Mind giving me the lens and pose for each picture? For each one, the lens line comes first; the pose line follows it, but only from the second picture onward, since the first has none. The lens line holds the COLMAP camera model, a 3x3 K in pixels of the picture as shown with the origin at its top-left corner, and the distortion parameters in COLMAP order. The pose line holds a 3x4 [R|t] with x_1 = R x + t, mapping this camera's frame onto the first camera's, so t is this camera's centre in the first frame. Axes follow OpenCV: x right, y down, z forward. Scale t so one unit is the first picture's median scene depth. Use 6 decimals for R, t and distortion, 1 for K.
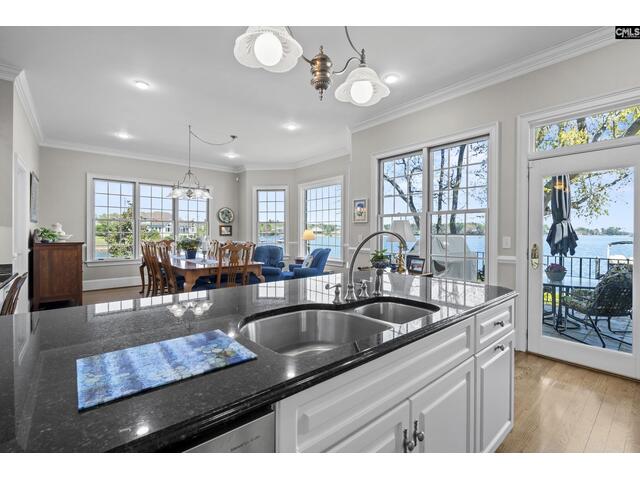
lens RADIAL K [[293.9, 0, 320.0], [0, 293.9, 235.9], [0, 0, 1]] dist [-0.001964, 0.000278]
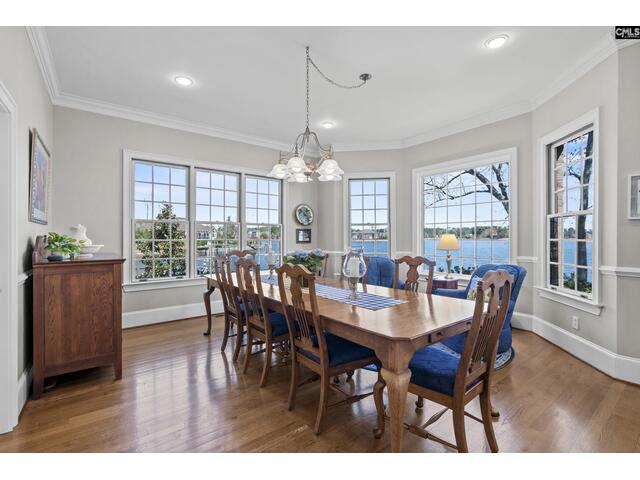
lens RADIAL K [[293.9, 0, 320.8], [0, 293.9, 240.2], [0, 0, 1]] dist [-0.001964, 0.000278]
pose [[0.998506, -0.004912, -0.054422, -0.326038], [0.004770, 0.999985, -0.002741, -0.007760], [0.054434, 0.002477, 0.998514, 0.376944]]
